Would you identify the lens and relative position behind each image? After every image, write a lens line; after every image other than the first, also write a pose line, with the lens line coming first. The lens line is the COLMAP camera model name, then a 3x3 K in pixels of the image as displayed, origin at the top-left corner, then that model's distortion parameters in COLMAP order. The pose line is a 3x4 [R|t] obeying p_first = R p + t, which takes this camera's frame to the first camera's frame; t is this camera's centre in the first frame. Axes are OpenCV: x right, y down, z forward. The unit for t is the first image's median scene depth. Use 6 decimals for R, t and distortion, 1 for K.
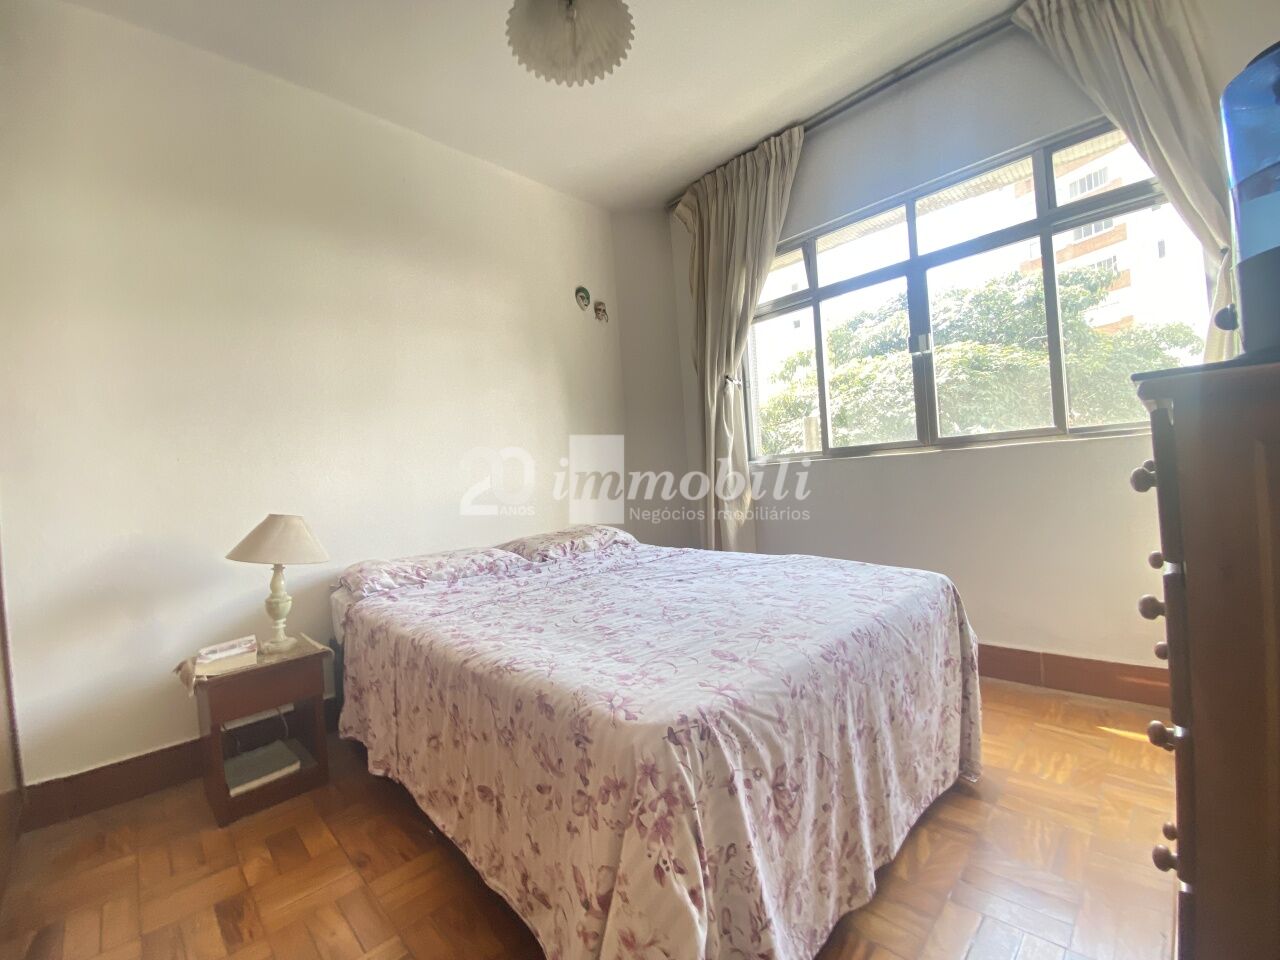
lens RADIAL K [[513.7, 0, 640.0], [0, 513.7, 480.0], [0, 0, 1]] dist [0.009332, -0.015816]
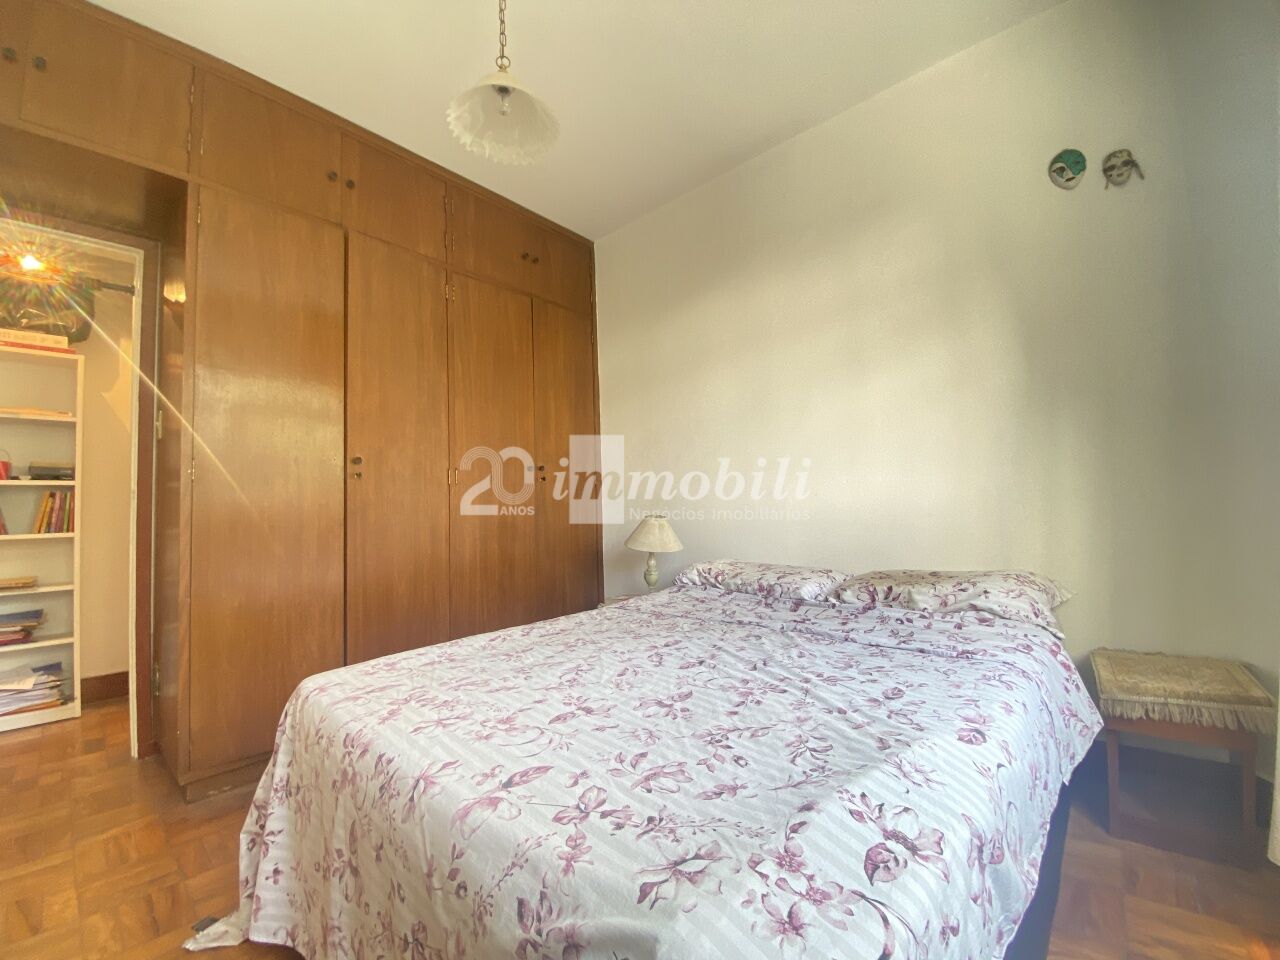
lens RADIAL K [[496.2, 0, 640.0], [0, 496.2, 480.0], [0, 0, 1]] dist [0.000679, -0.000002]
pose [[0.046302, 0.035579, -0.998294, 0.777373], [0.043770, 0.998333, 0.037610, -0.091557], [0.997968, -0.045436, 0.044668, 1.029058]]
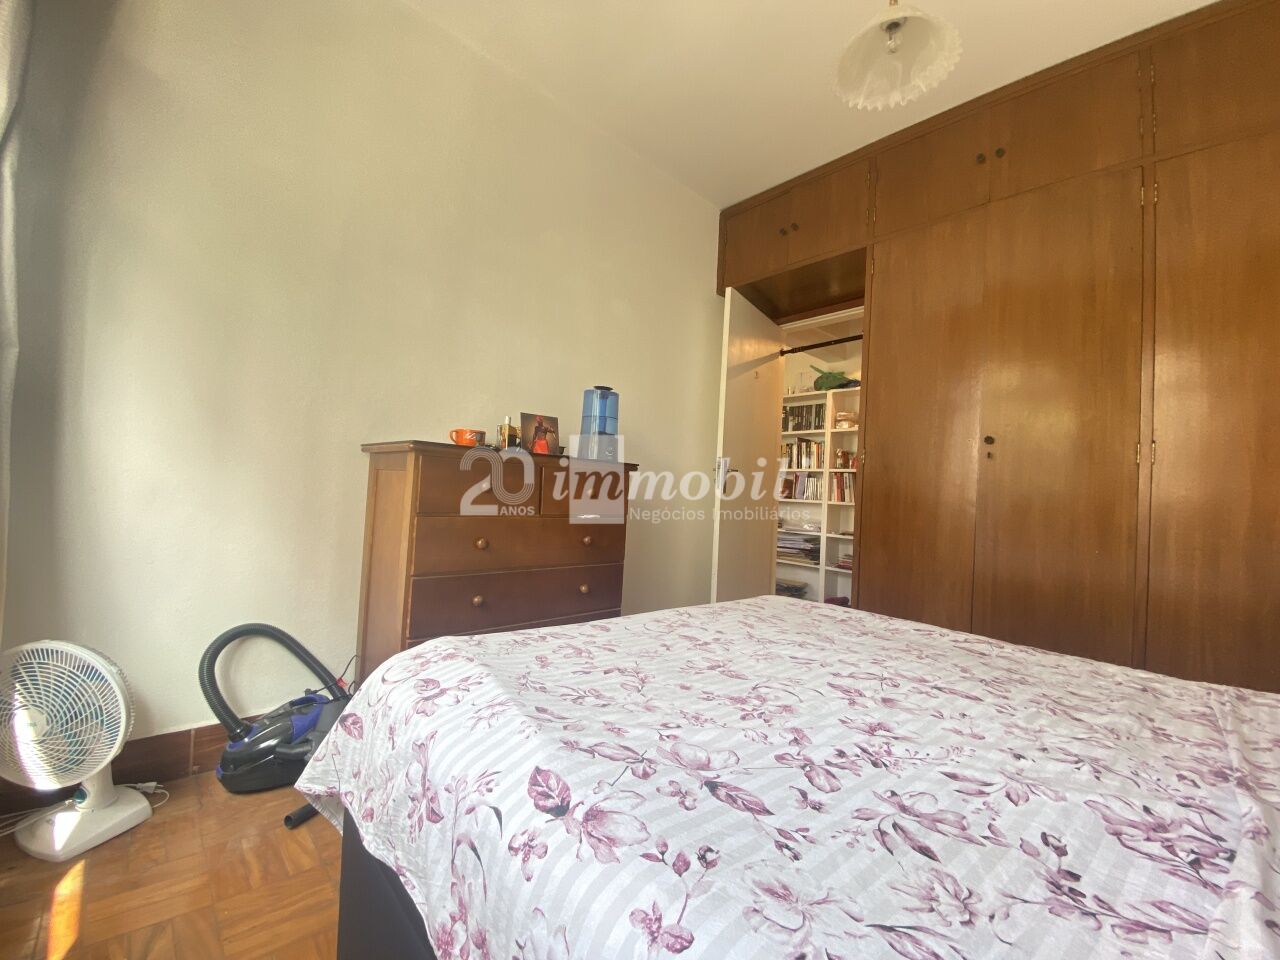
lens RADIAL K [[513.7, 0, 640.0], [0, 513.7, 480.0], [0, 0, 1]] dist [0.009332, -0.015816]
pose [[-0.999582, 0.025180, 0.014172, 0.046709], [0.024439, 0.998437, -0.050264, 0.060754], [-0.015416, -0.049897, -0.998635, 1.939997]]
